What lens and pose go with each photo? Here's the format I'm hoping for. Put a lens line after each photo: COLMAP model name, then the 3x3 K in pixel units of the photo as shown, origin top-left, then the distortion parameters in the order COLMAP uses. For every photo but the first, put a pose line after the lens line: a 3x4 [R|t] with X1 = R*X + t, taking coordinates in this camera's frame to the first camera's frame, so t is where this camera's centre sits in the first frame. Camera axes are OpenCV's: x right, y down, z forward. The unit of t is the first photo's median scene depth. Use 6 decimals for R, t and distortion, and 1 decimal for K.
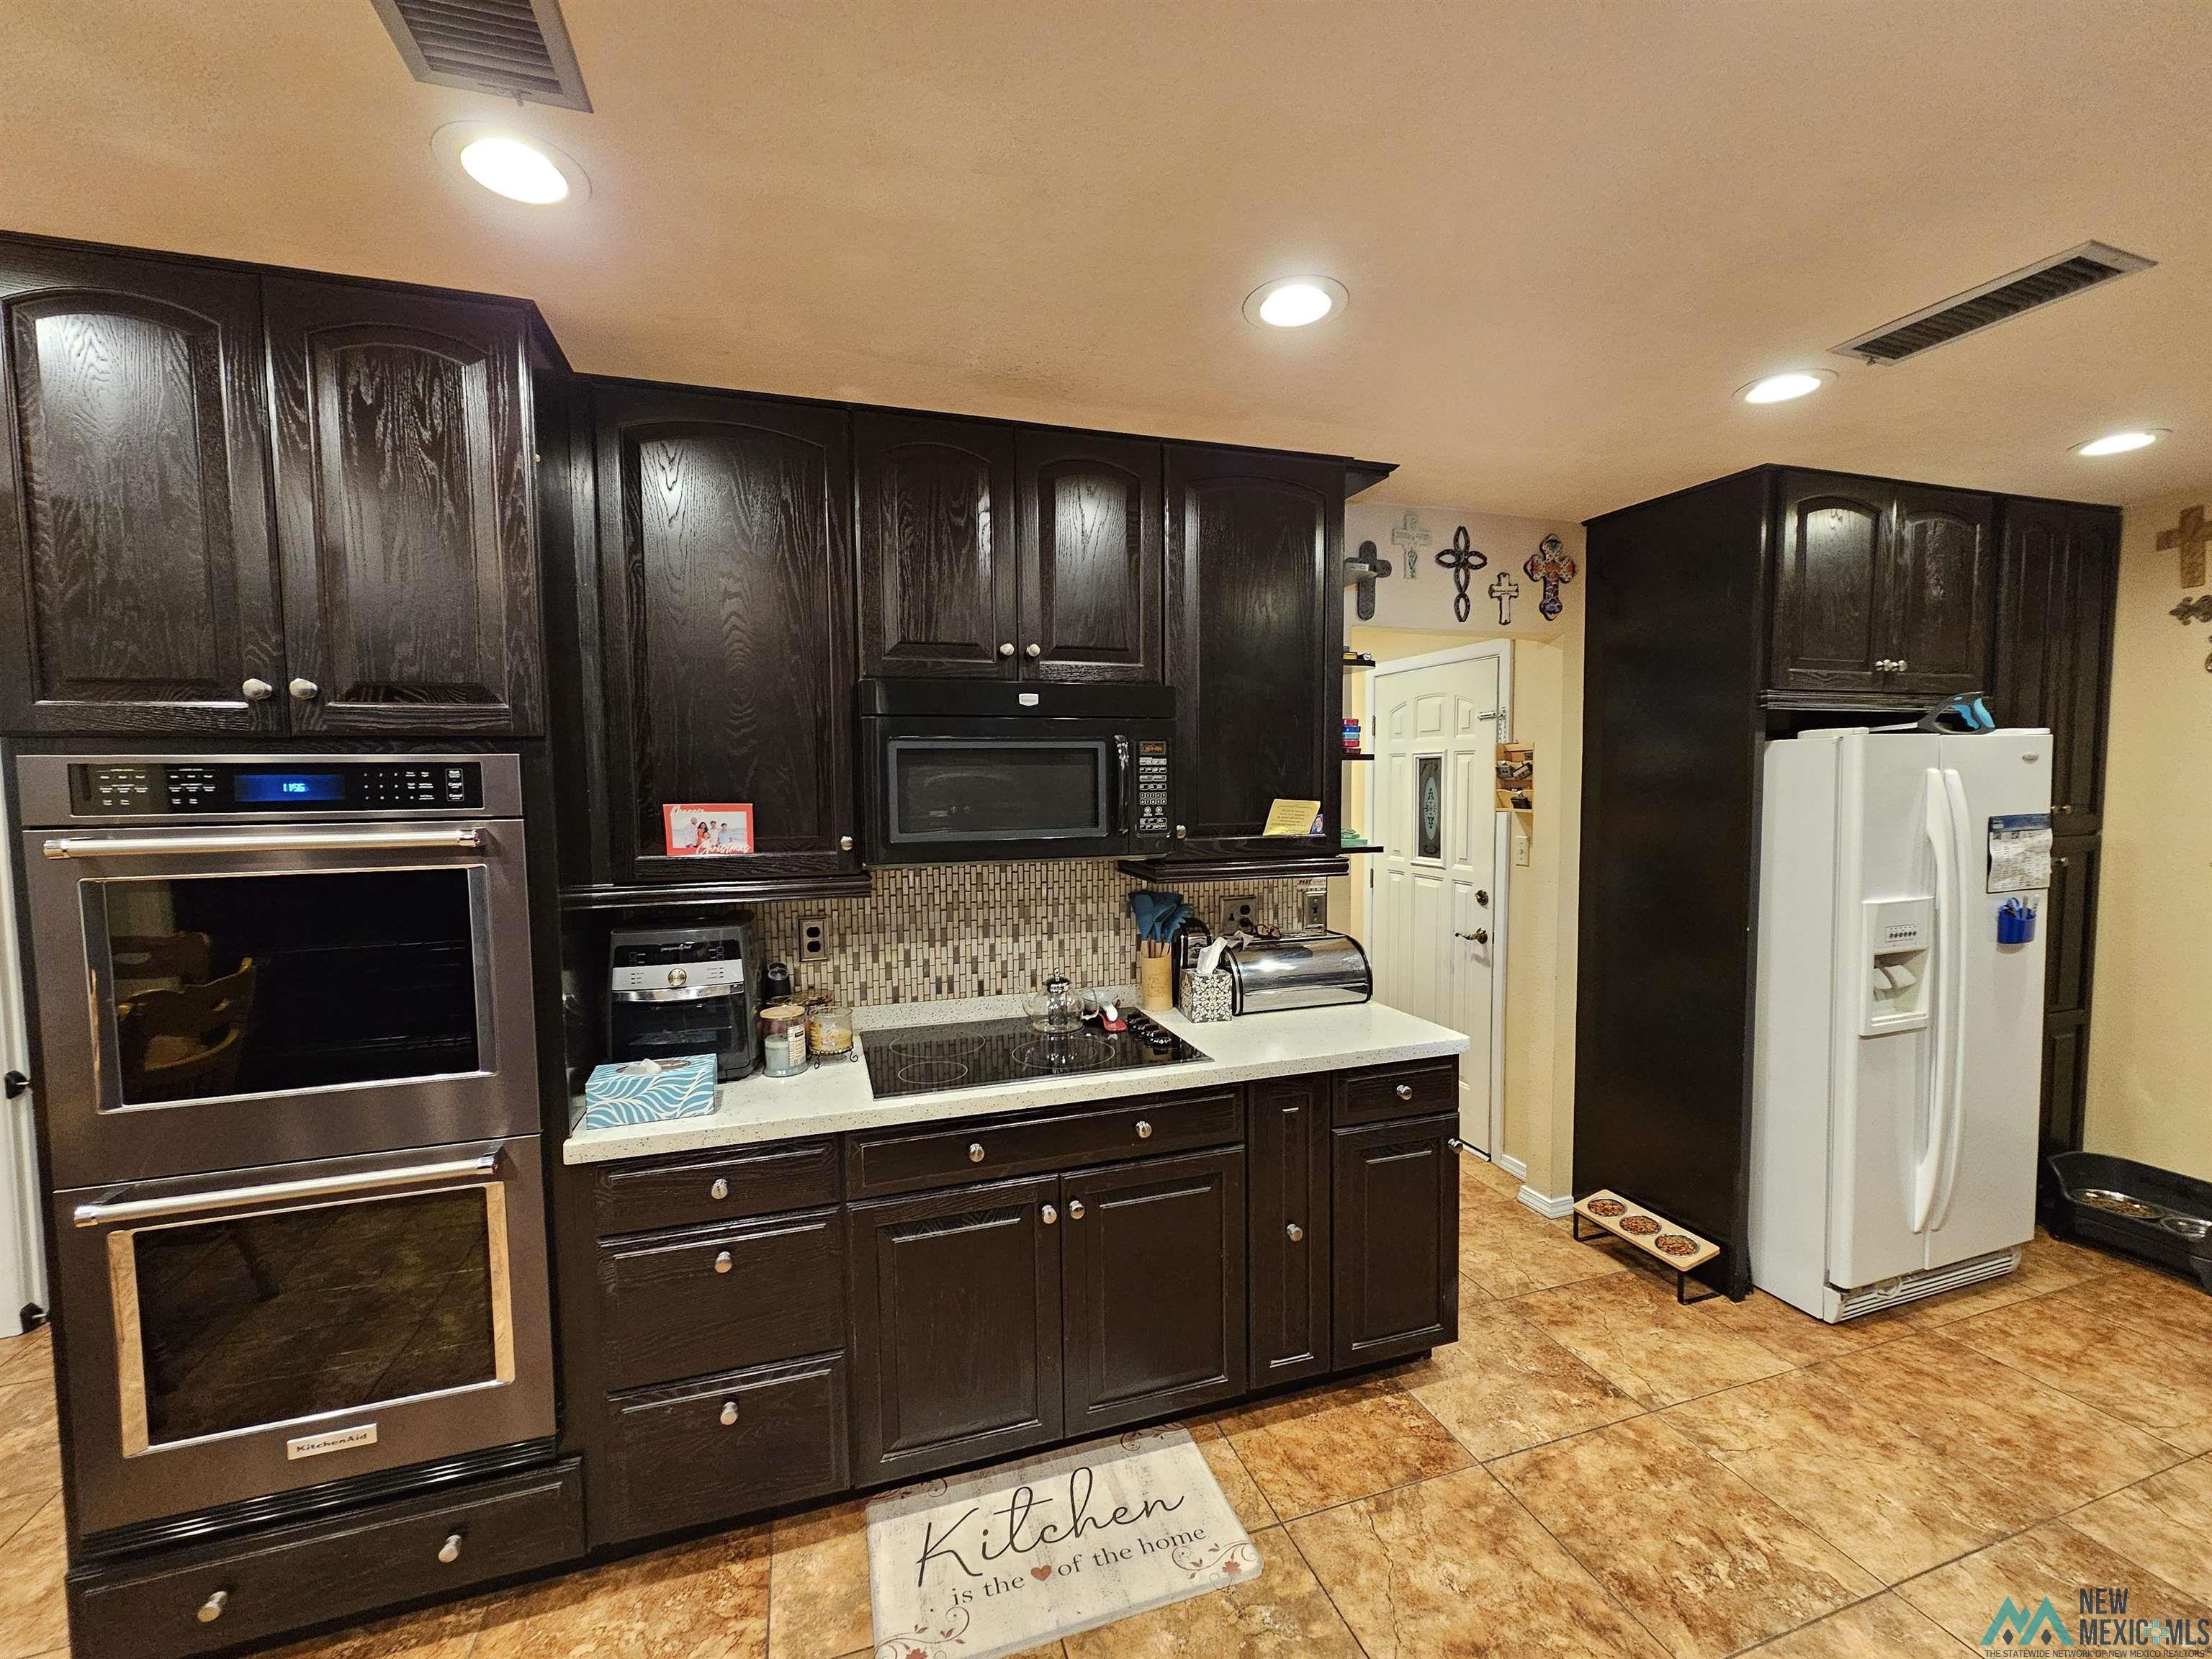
lens RADIAL K [[904.8, 0, 1096.0], [0, 904.8, 834.7], [0, 0, 1]] dist [-0.004316, 0.001293]
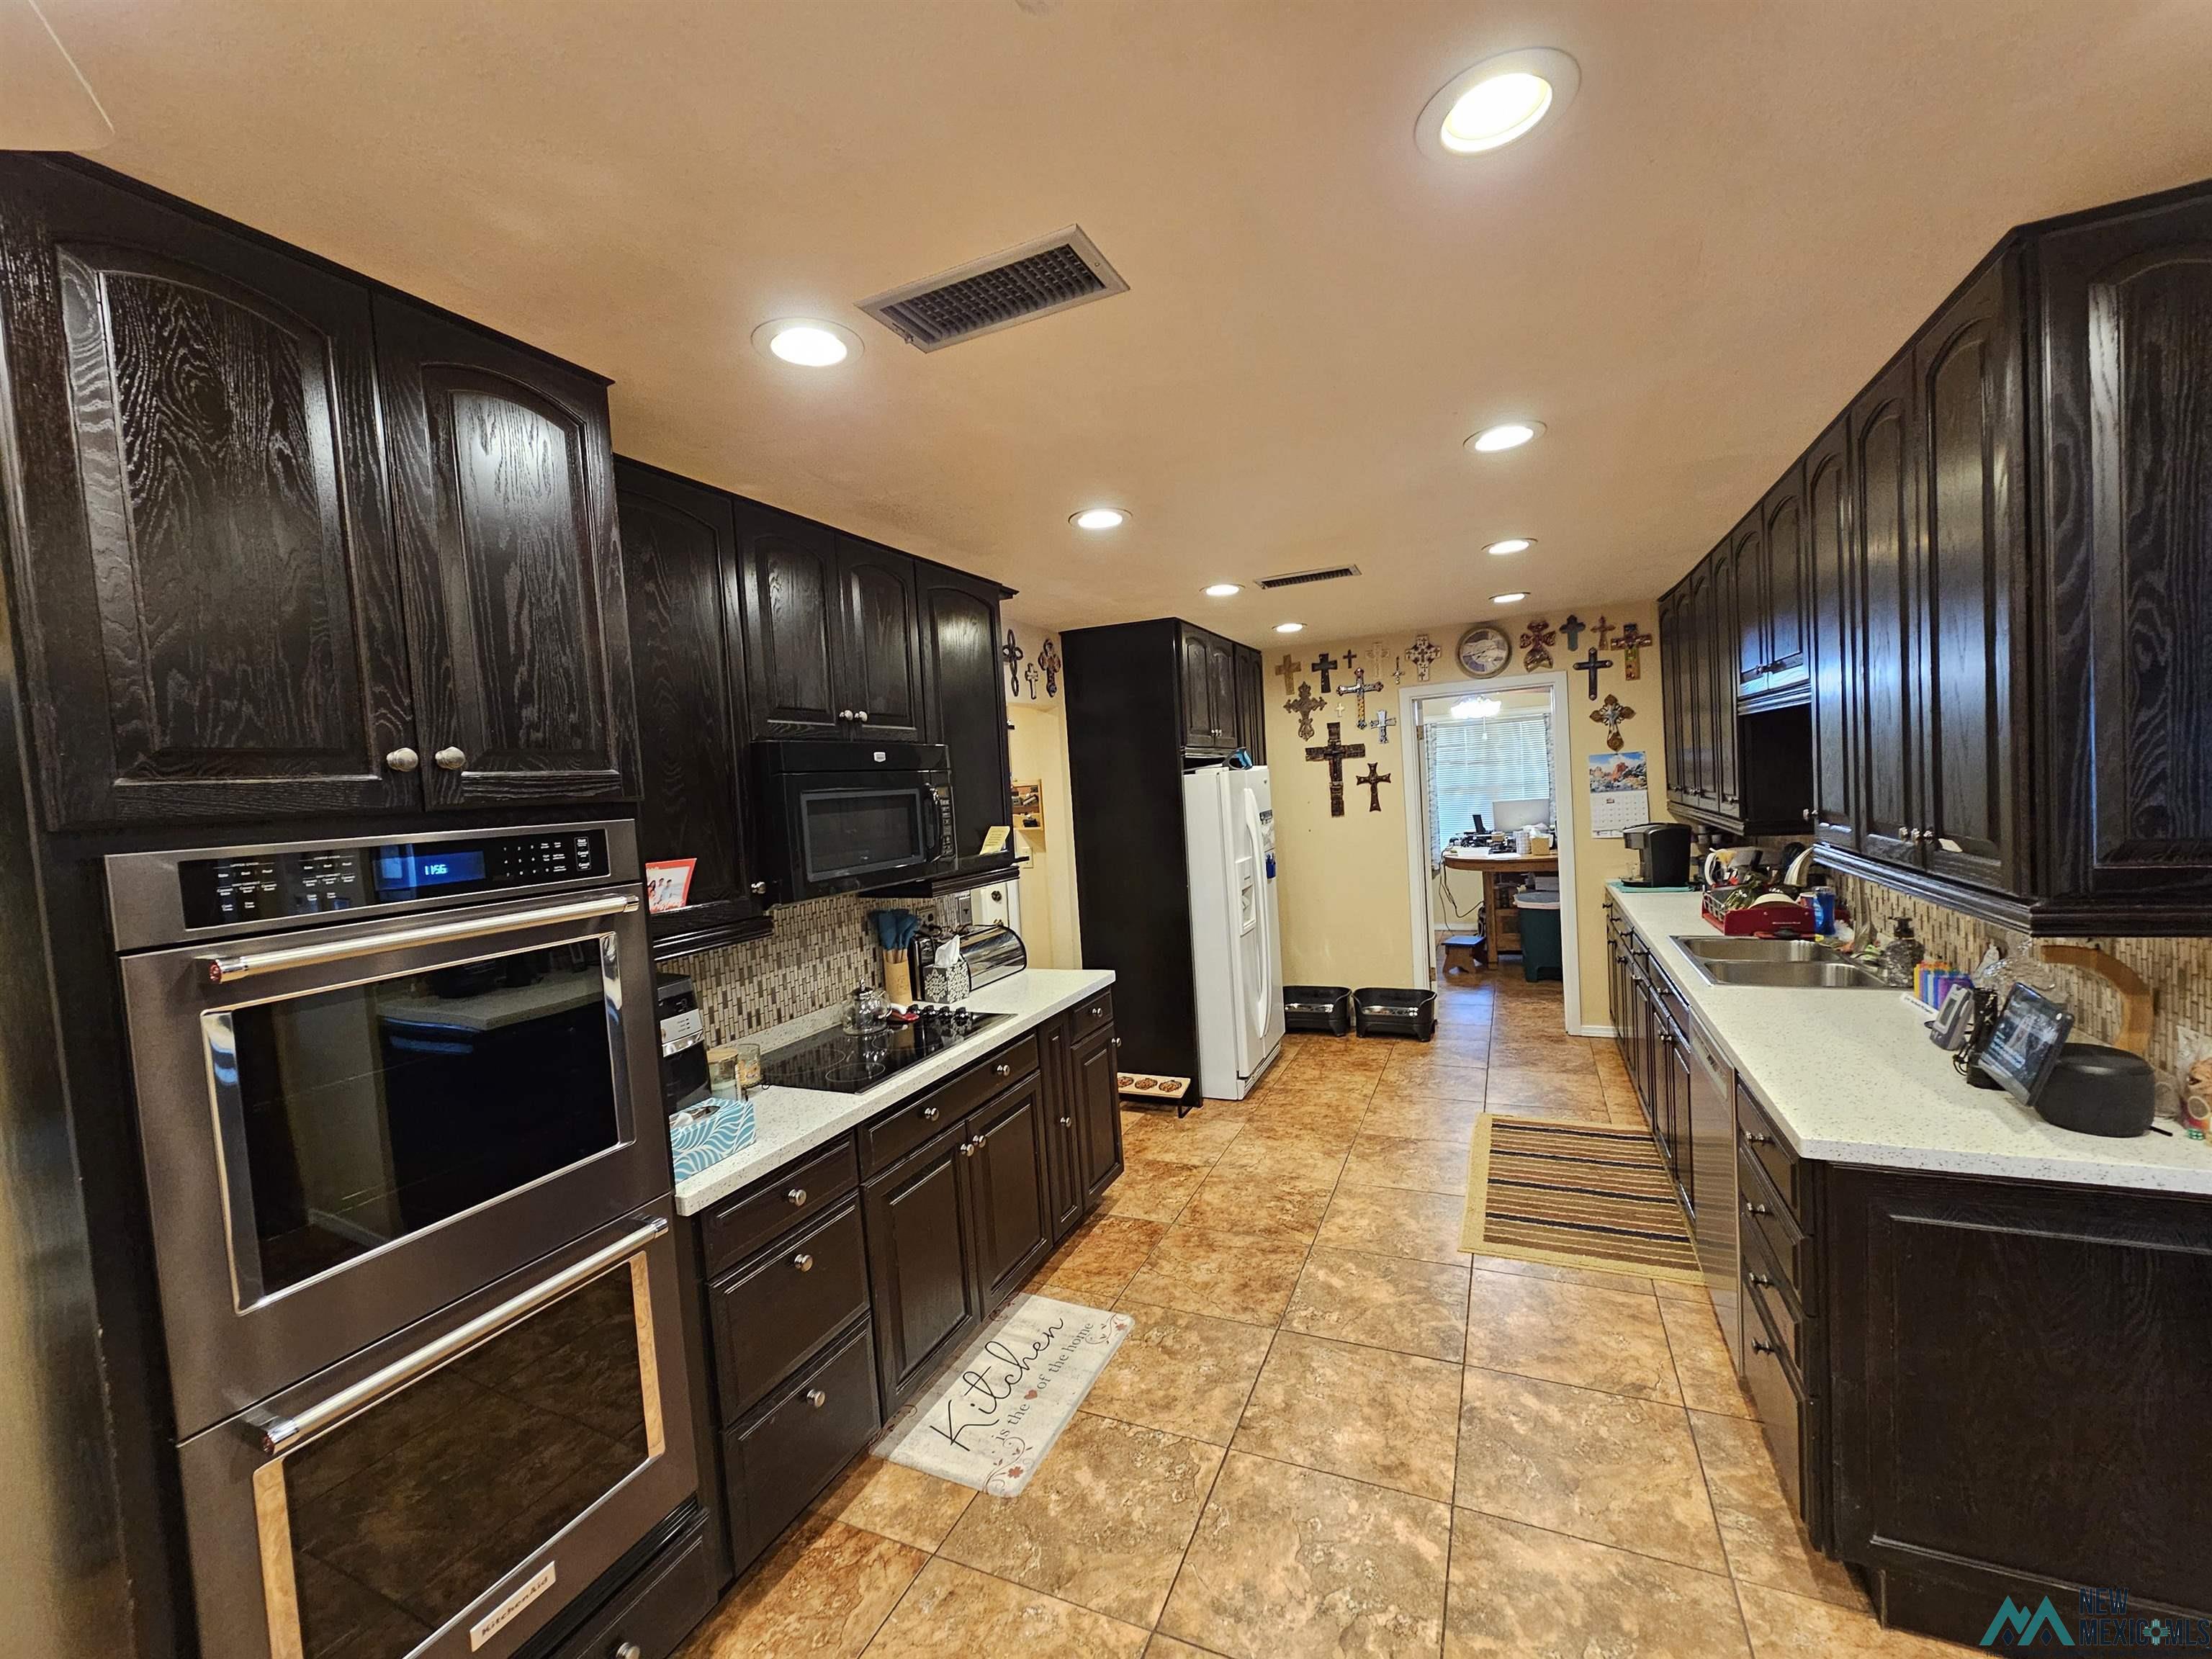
lens RADIAL K [[904.8, 0, 1103.5], [0, 904.8, 830.3], [0, 0, 1]] dist [-0.004316, 0.001293]
pose [[0.671913, -0.067188, 0.737576, -0.790512], [0.100263, 0.994961, -0.000703, -0.017436], [-0.733812, 0.074424, 0.675263, -0.056571]]
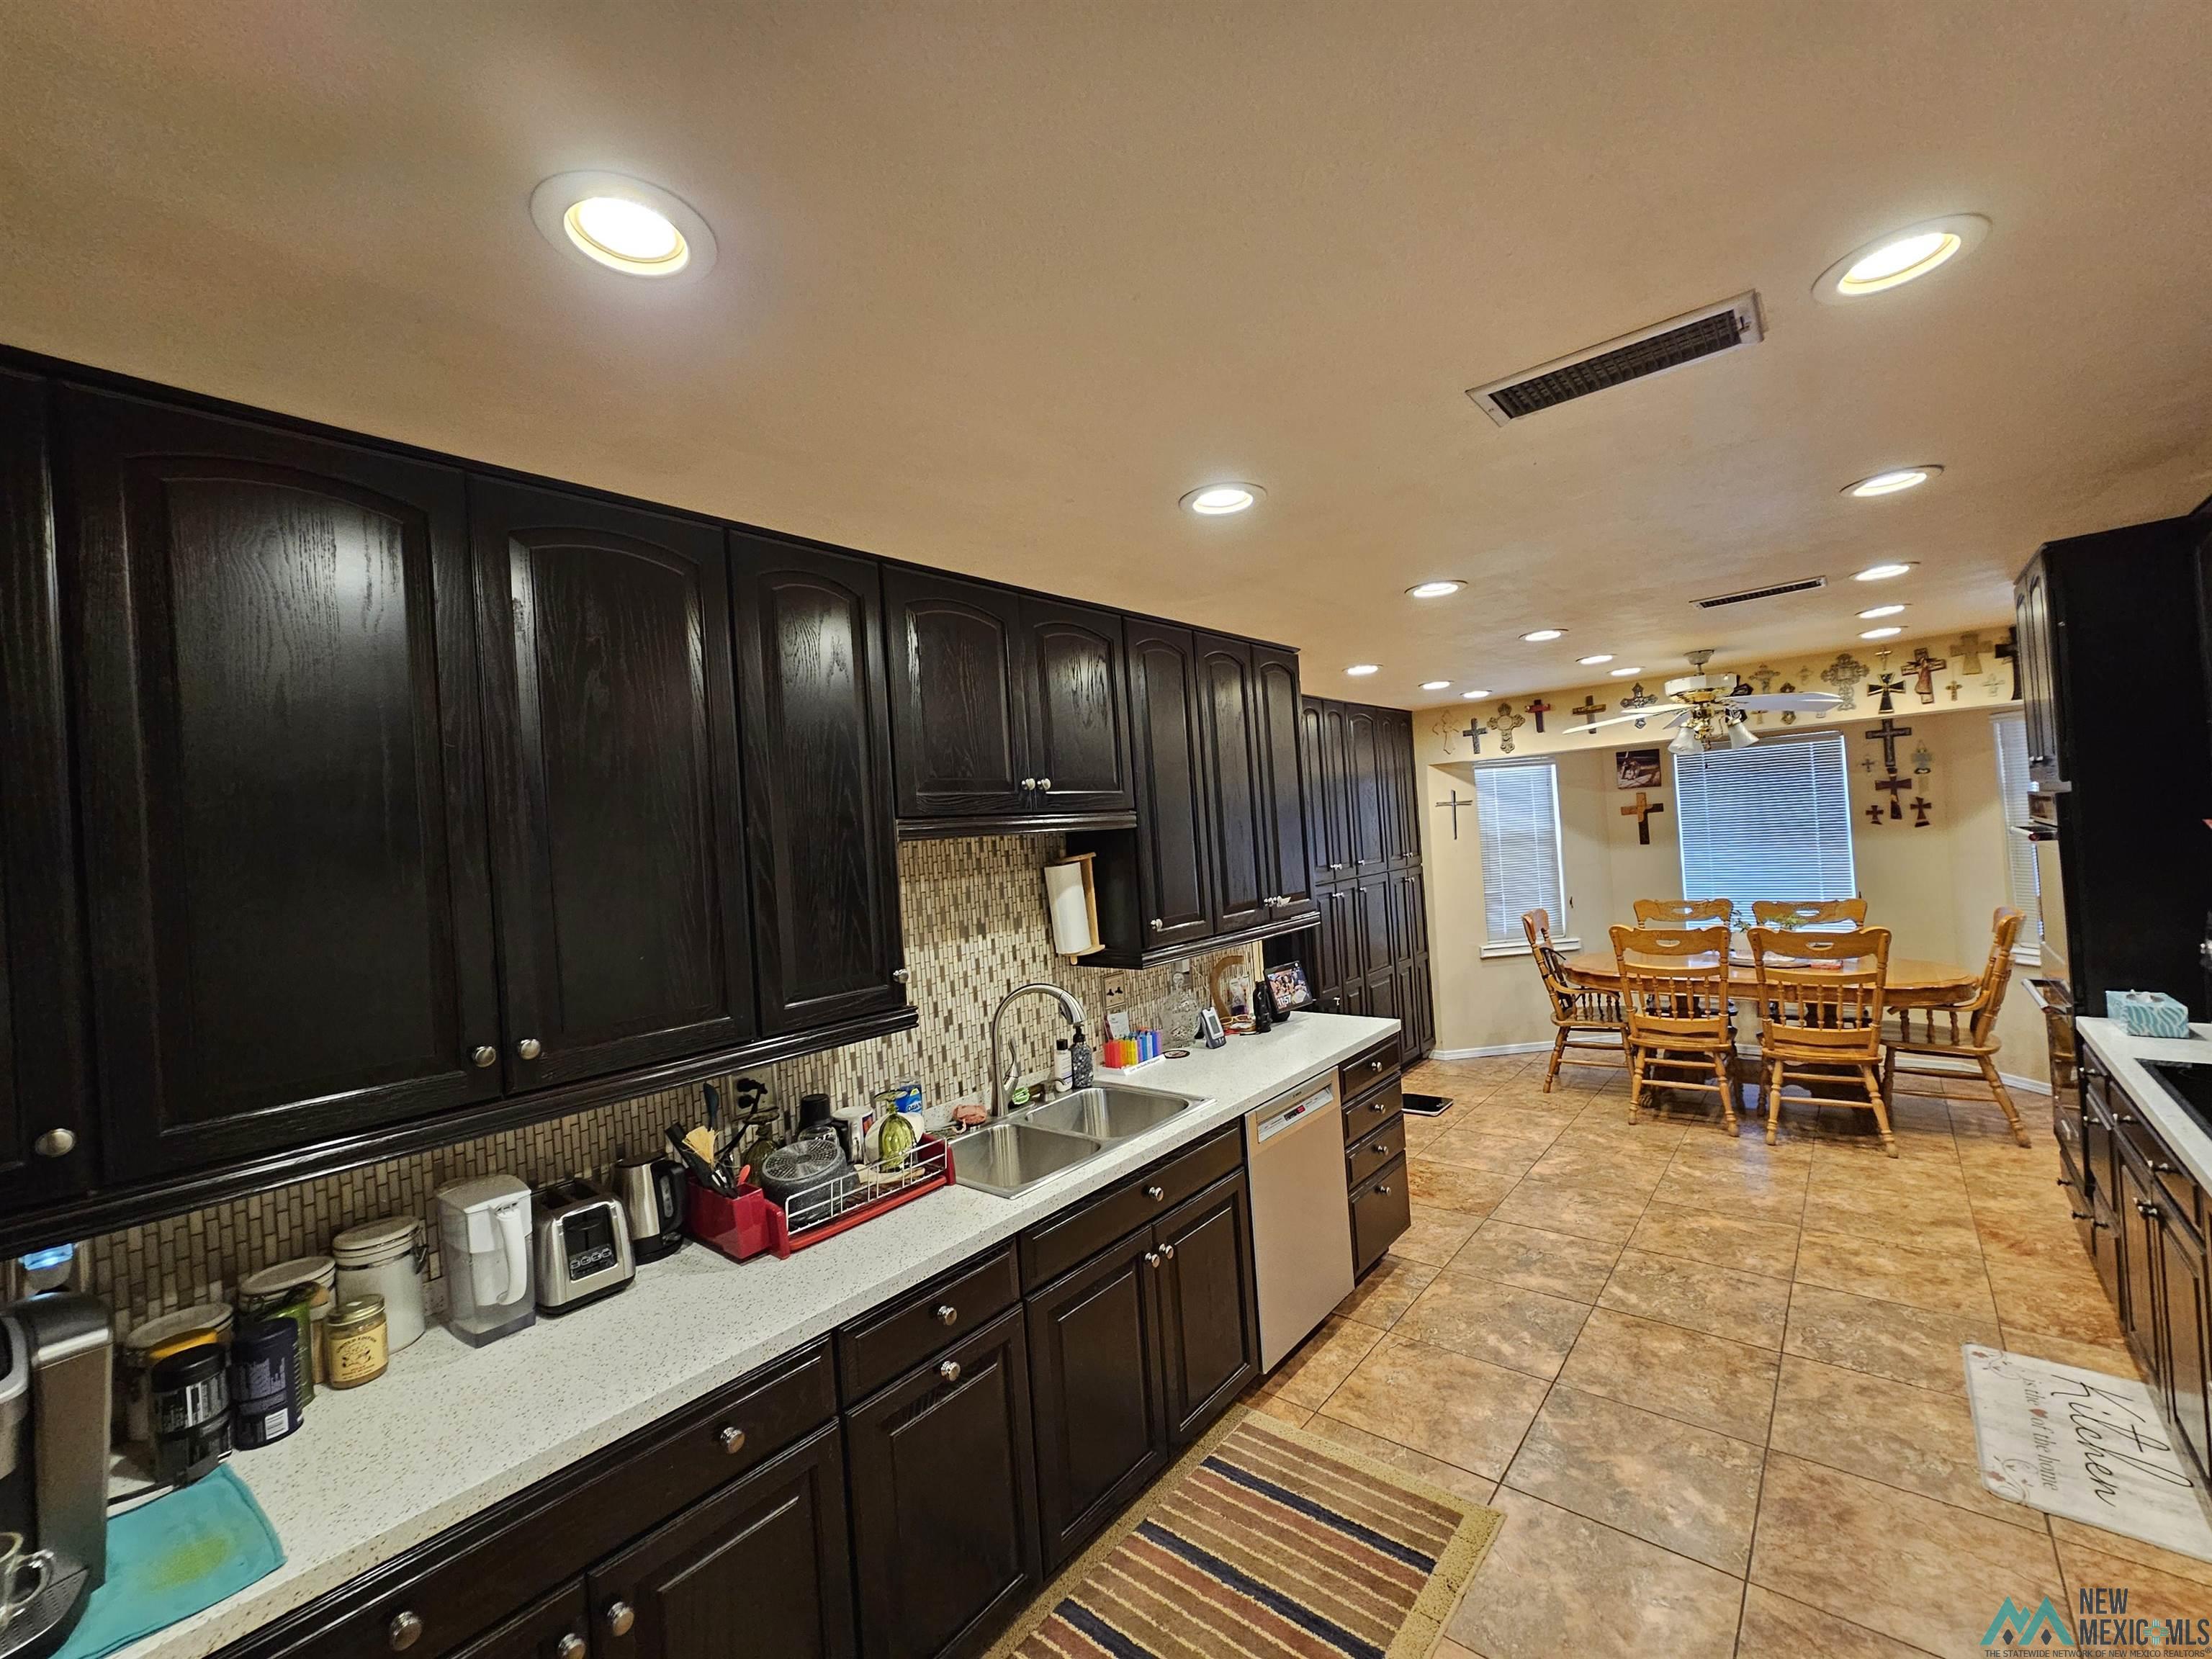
lens RADIAL K [[904.8, 0, 1103.5], [0, 904.8, 838.3], [0, 0, 1]] dist [-0.004316, 0.001293]
pose [[-0.848605, 0.075651, -0.523590, 1.485864], [0.052366, 0.996874, 0.059162, -0.157668], [0.526429, 0.022787, -0.849914, 1.171368]]
